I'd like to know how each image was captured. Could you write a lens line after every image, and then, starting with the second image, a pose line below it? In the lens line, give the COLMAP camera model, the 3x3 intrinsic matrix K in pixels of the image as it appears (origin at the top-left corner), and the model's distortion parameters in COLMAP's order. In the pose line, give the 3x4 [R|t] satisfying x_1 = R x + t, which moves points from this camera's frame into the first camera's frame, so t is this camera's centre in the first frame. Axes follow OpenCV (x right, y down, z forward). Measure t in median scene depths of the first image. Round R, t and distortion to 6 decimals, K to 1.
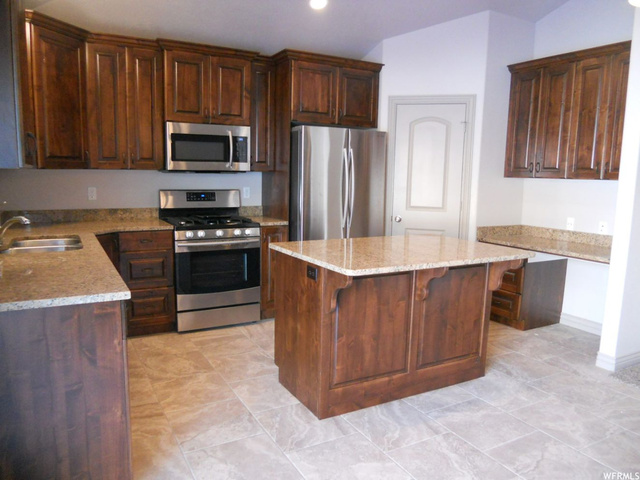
lens RADIAL K [[494.2, 0, 319.8], [0, 494.2, 239.4], [0, 0, 1]] dist [-0.017102, -0.001680]
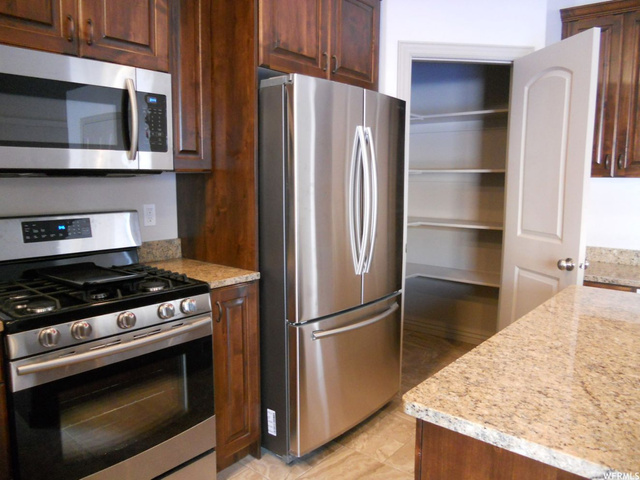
lens RADIAL K [[494.2, 0, 319.7], [0, 494.2, 242.0], [0, 0, 1]] dist [-0.017102, -0.001680]
pose [[0.932979, -0.060649, 0.354783, -0.182532], [0.060438, 0.998104, 0.011687, -0.068354], [-0.354819, 0.010539, 0.934876, 0.519427]]
